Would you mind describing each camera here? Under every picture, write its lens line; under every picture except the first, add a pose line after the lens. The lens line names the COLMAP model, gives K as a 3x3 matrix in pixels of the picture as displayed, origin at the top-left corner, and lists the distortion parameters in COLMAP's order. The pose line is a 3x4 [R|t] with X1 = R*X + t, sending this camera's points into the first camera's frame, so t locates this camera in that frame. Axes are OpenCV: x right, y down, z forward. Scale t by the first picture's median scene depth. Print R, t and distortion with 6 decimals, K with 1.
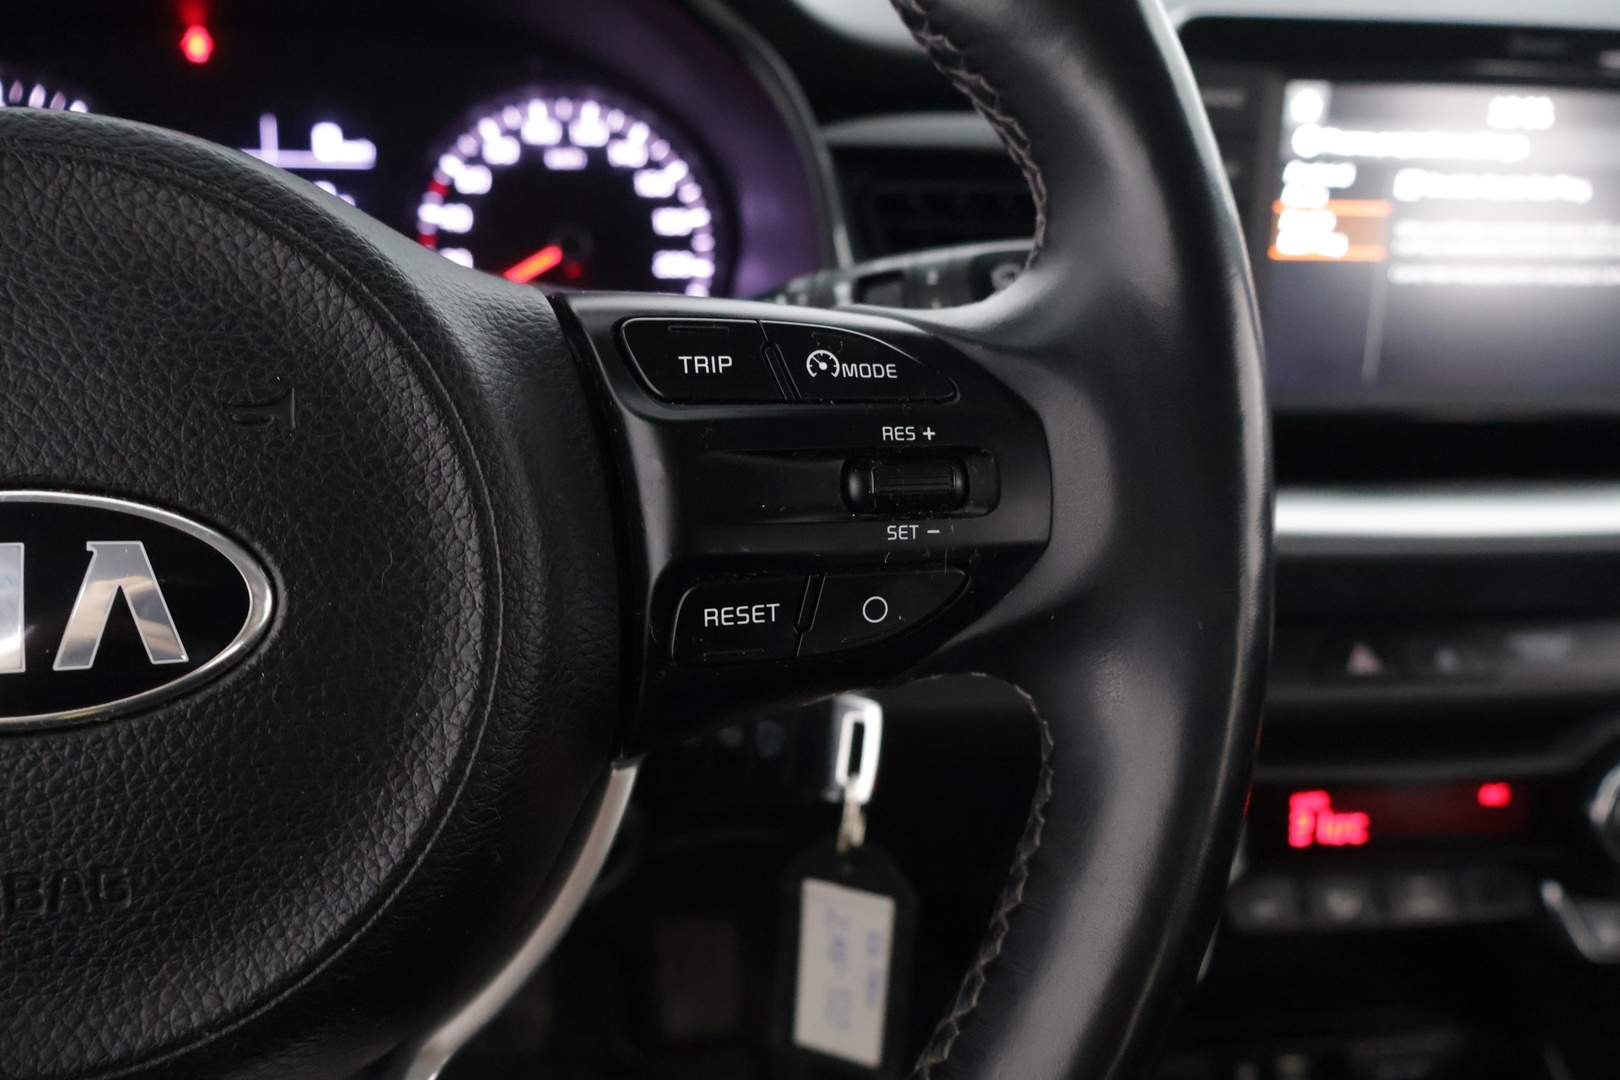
lens RADIAL K [[1410.9, 0, 810.0], [0, 1410.9, 540.0], [0, 0, 1]] dist [0.004245, -0.006959]
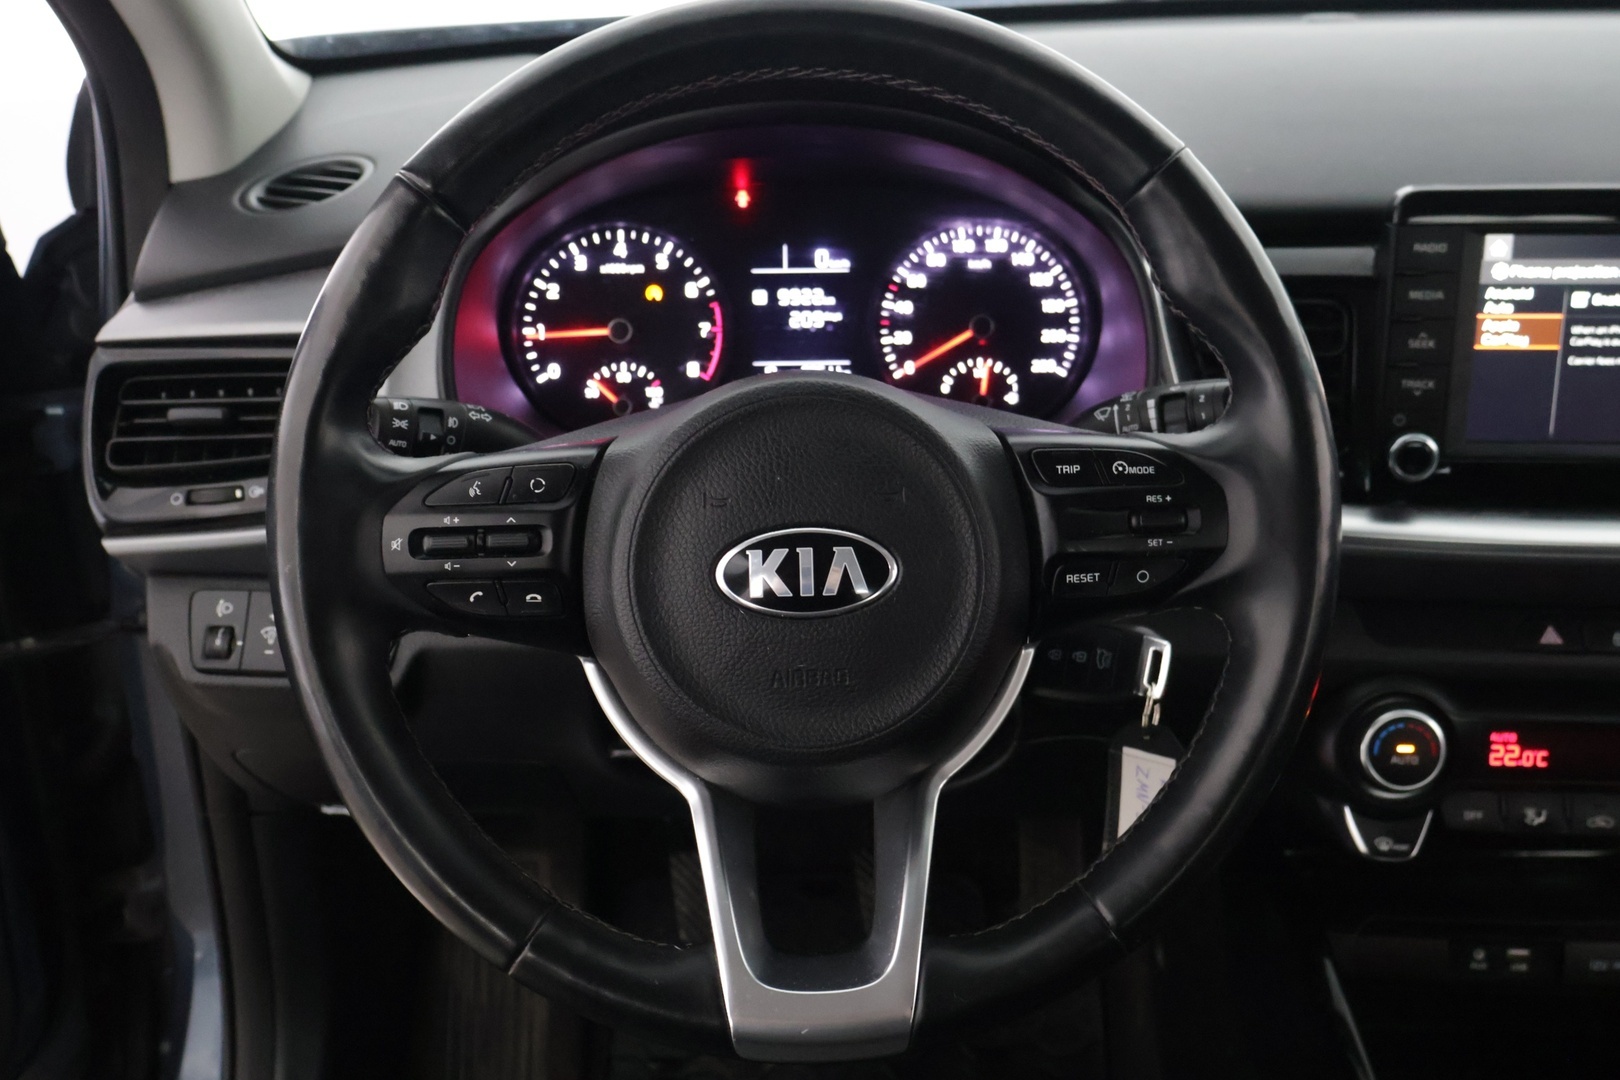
lens RADIAL K [[1792.3, 0, 810.0], [0, 1792.3, 540.0], [0, 0, 1]] dist [0.003330, 0.006755]
pose [[0.973563, 0.008041, -0.228277, 0.181242], [-0.000778, 0.999491, 0.031888, -0.100085], [0.228417, -0.030867, 0.973074, -1.911878]]
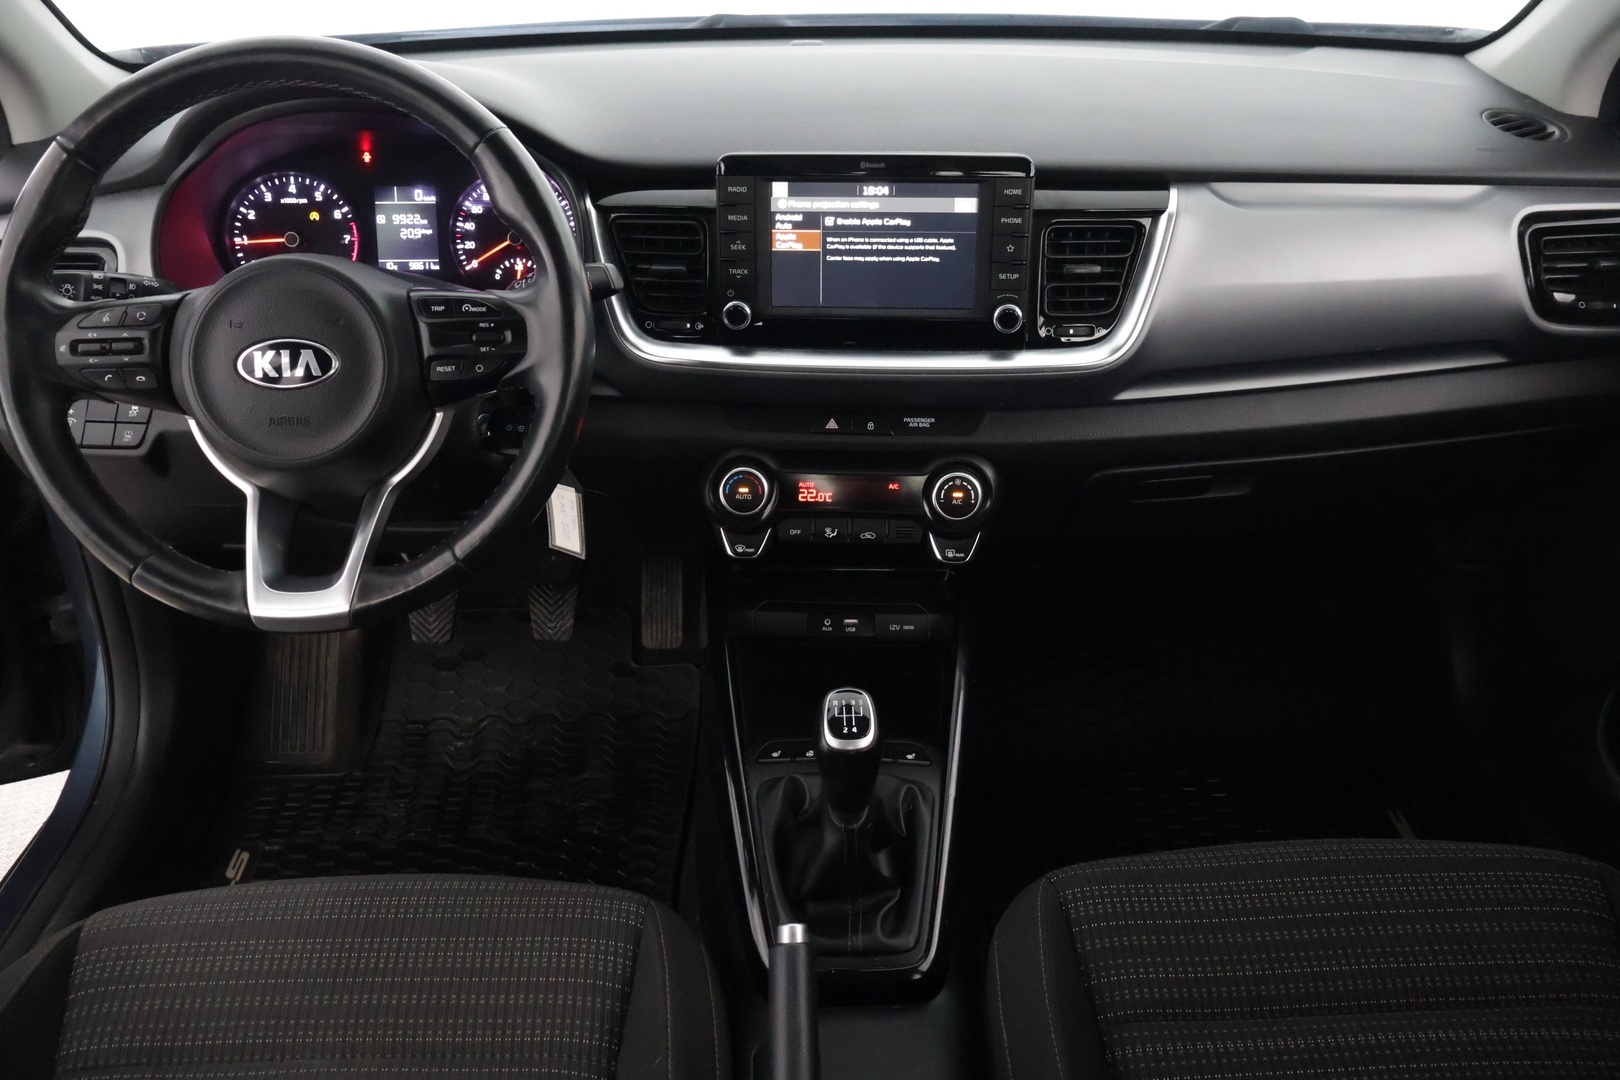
lens RADIAL K [[1410.9, 0, 810.0], [0, 1410.9, 540.0], [0, 0, 1]] dist [0.004245, -0.006959]
pose [[0.978371, 0.025643, -0.205263, 1.843562], [-0.004278, 0.994583, 0.103857, 0.116029], [0.206815, -0.100733, 0.973181, -2.854548]]
